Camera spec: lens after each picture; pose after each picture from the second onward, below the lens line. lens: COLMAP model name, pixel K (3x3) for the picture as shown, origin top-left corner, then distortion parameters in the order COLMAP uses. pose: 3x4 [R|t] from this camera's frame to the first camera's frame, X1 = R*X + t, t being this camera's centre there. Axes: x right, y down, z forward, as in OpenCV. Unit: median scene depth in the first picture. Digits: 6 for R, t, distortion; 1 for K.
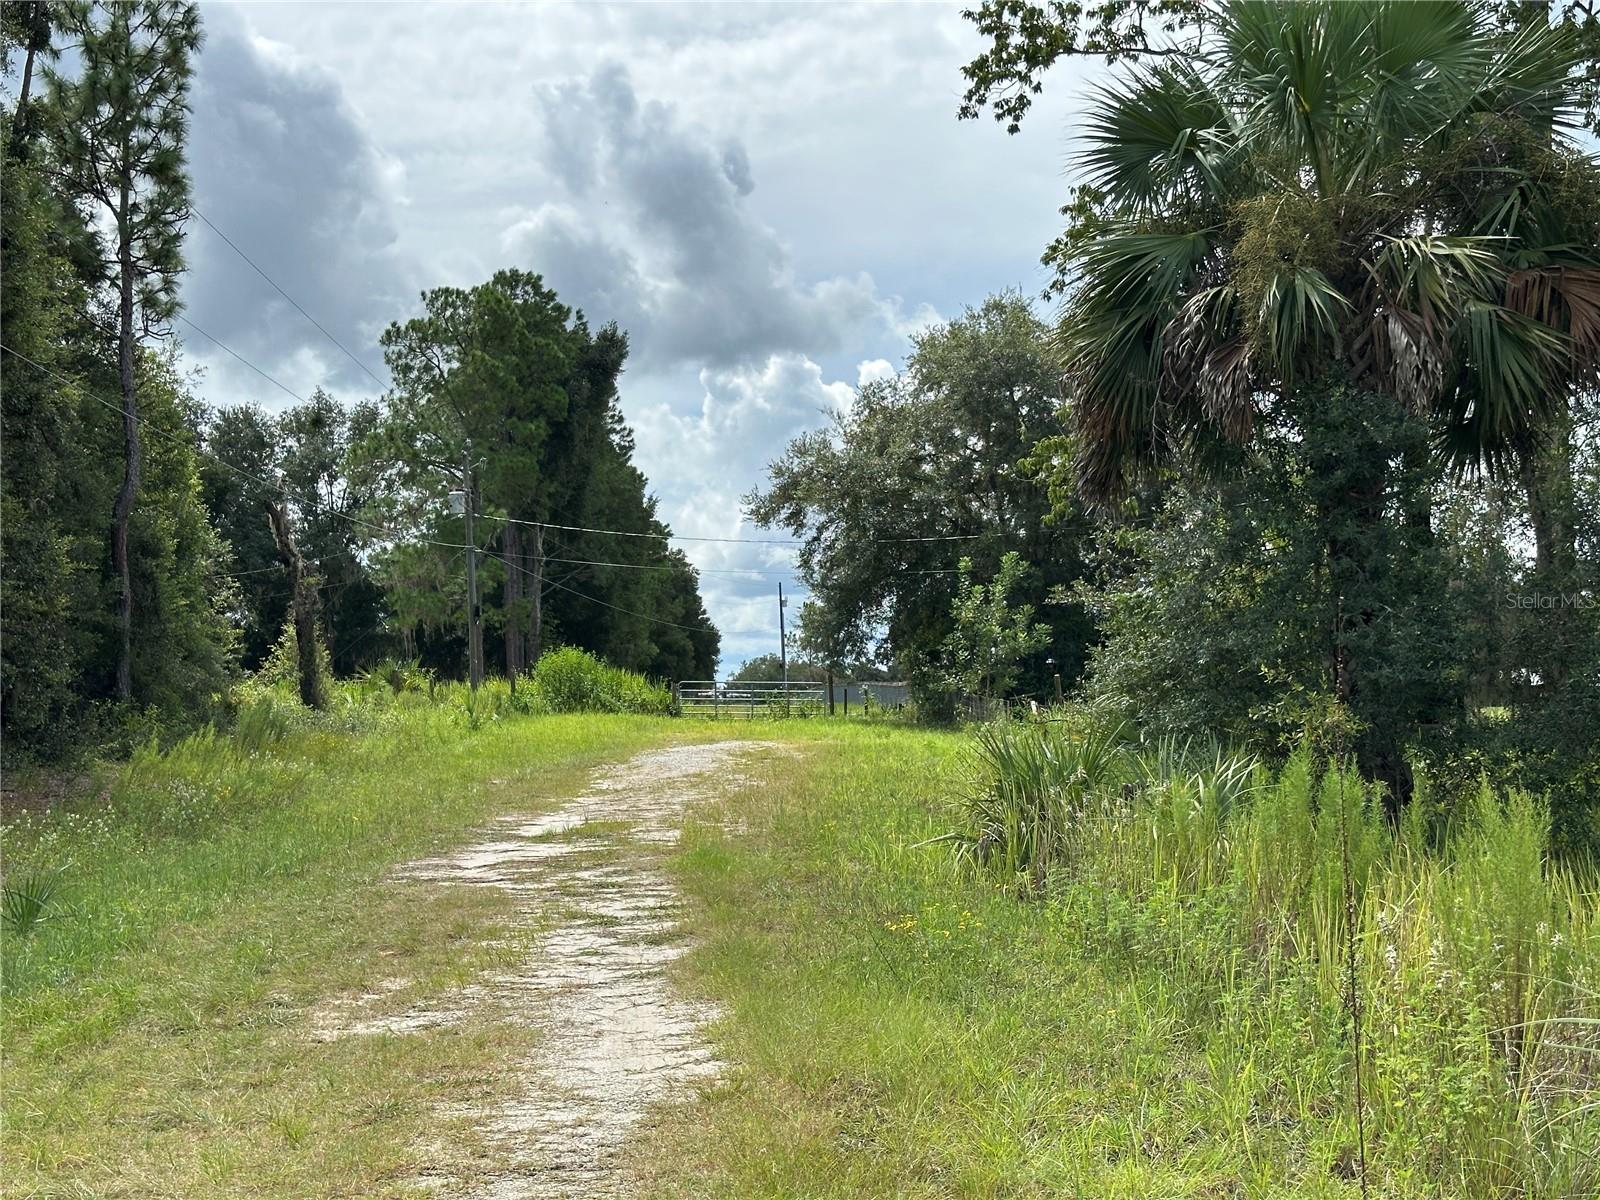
lens RADIAL K [[2266.2, 0, 803.3], [0, 2266.2, 600.4], [0, 0, 1]] dist [-0.035931, 0.000000]
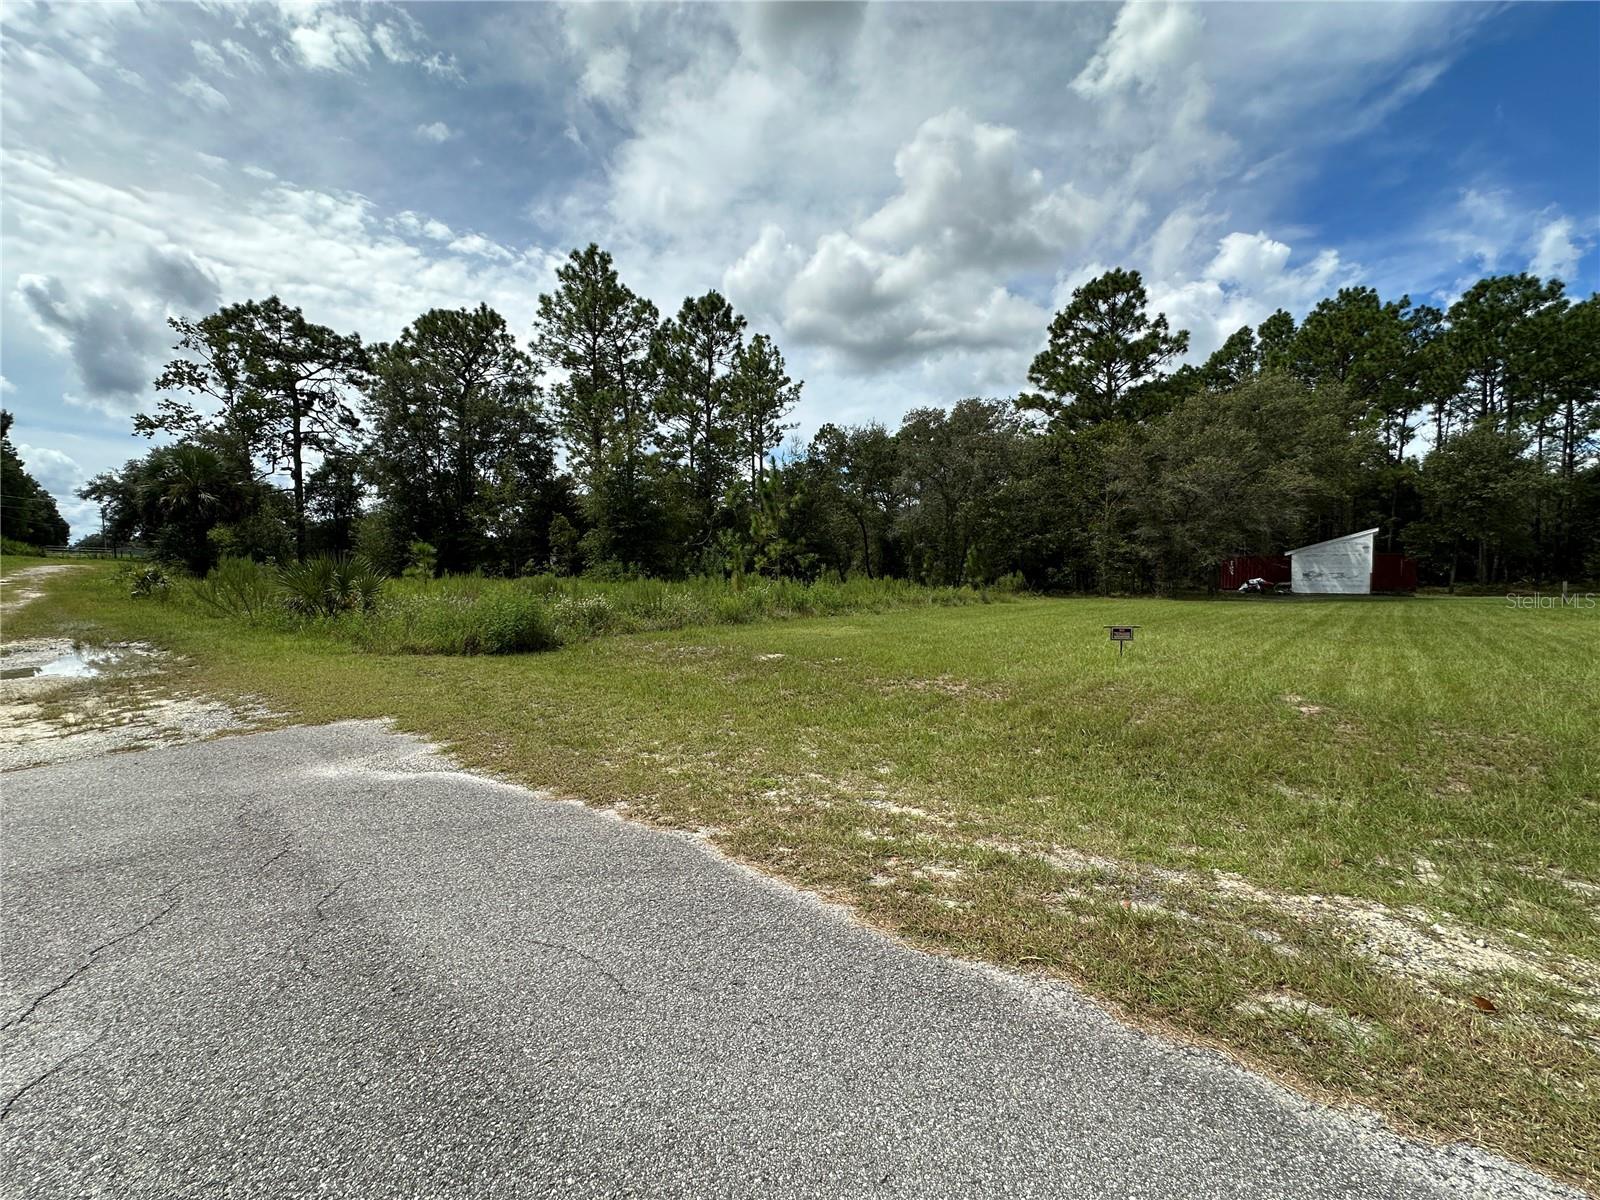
lens RADIAL K [[652.0, 0, 799.7], [0, 652.0, 605.0], [0, 0, 1]] dist [-0.003843, 0.001421]
pose [[0.694677, -0.013416, 0.719196, 0.022291], [-0.063773, 0.994740, 0.080154, -0.022020], [-0.716489, -0.101547, 0.690168, -0.387961]]
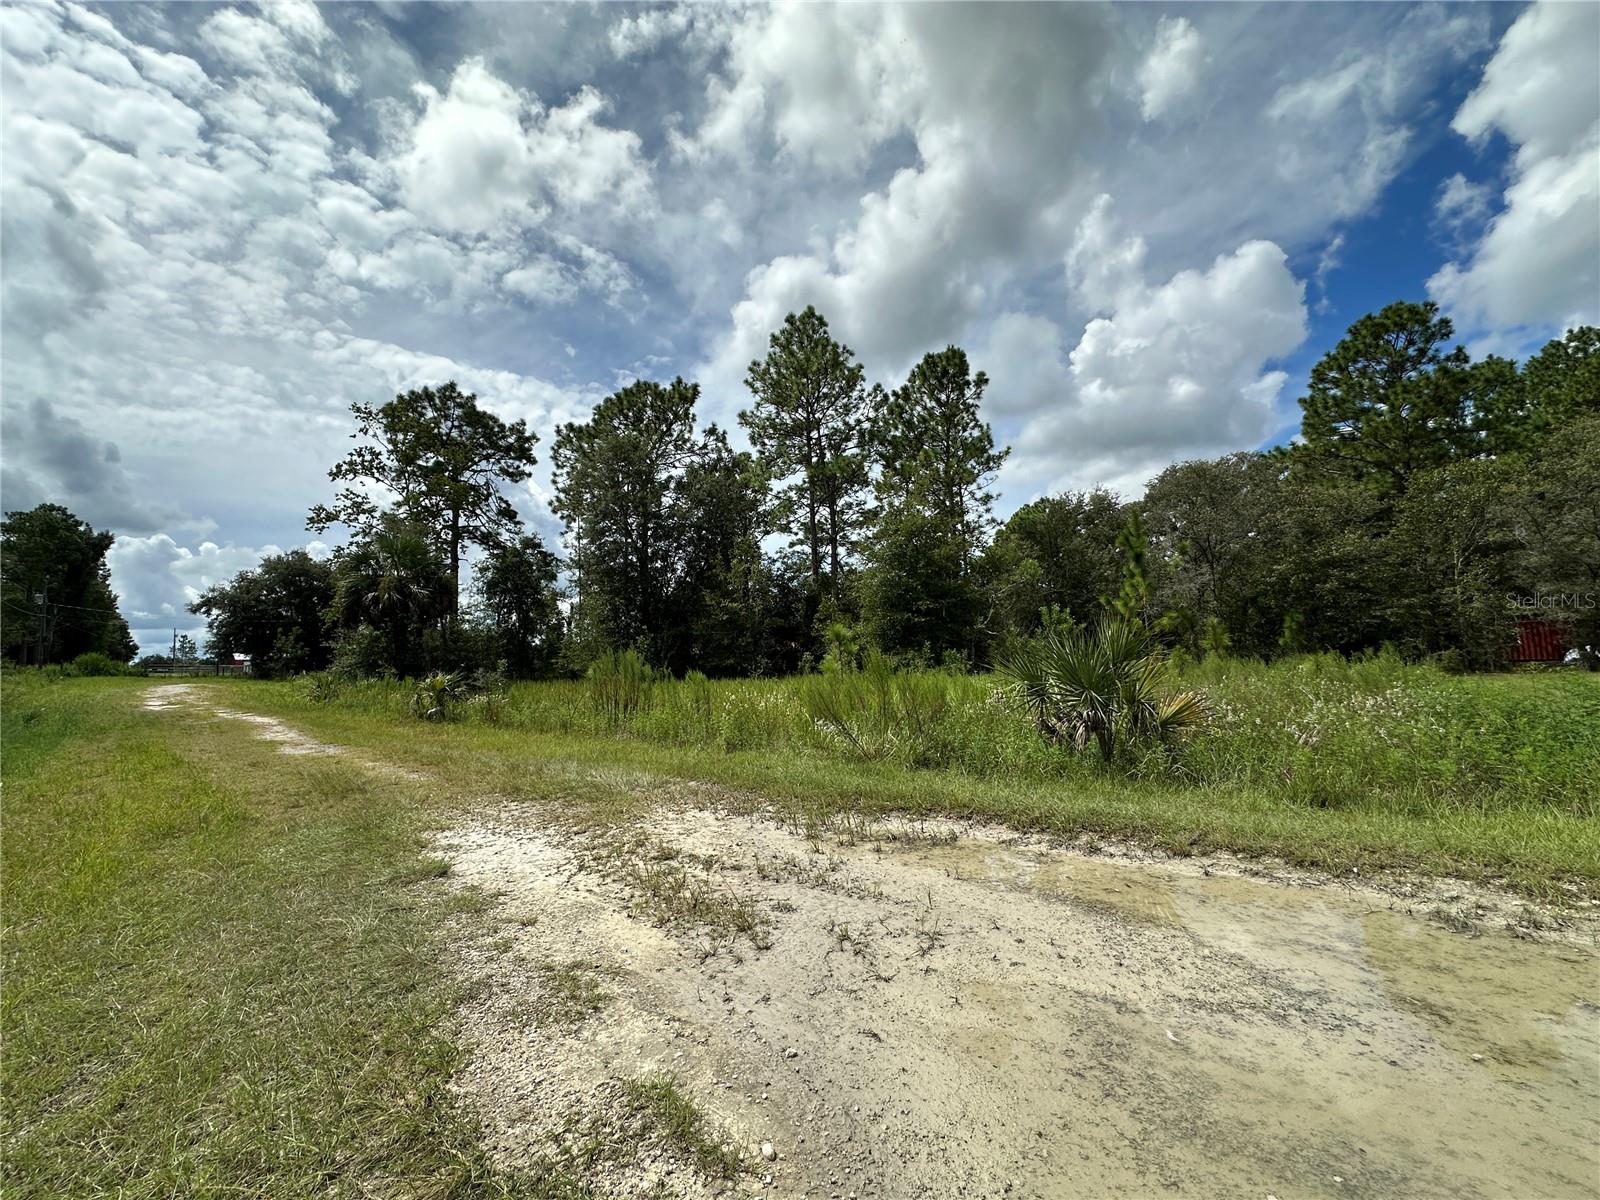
lens RADIAL K [[652.0, 0, 805.3], [0, 652.0, 603.4], [0, 0, 1]] dist [-0.003843, 0.001421]
pose [[0.714655, 0.064656, 0.696482, -0.038741], [-0.024075, 0.997402, -0.067889, -0.007149], [-0.699063, 0.031749, 0.714355, -0.196944]]
